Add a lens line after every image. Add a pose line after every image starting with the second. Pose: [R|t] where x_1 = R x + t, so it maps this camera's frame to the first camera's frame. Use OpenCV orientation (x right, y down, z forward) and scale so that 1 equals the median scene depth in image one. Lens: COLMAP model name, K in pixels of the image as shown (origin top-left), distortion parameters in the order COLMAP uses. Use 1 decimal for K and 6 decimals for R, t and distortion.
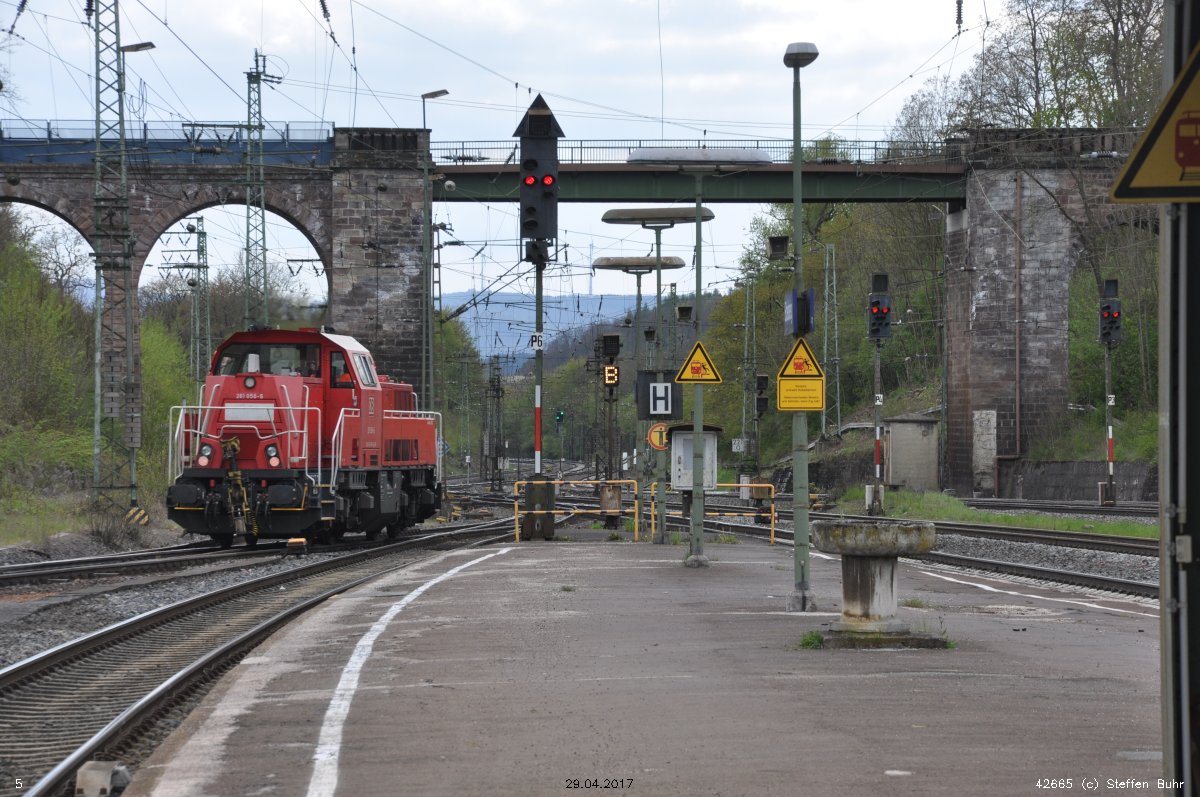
lens RADIAL K [[5421.2, 0, 600.0], [0, 5421.2, 398.5], [0, 0, 1]] dist [1.429369, -0.728117]
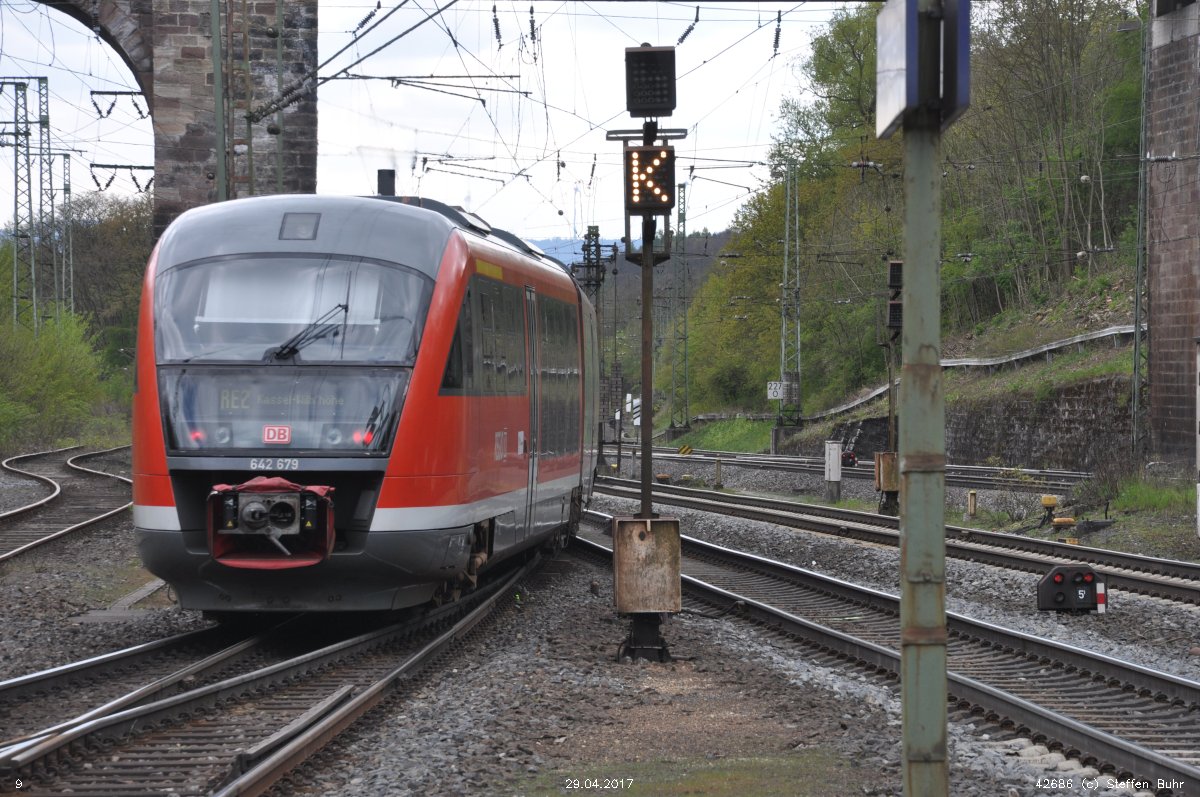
lens RADIAL K [[5421.2, 0, 600.0], [0, 5421.2, 398.5], [0, 0, 1]] dist [1.429369, -0.728117]
pose [[0.999994, 0.001846, 0.002937, -0.000975], [-0.001876, 0.999945, 0.010281, 0.003165], [-0.002917, -0.010286, 0.999943, 0.384958]]
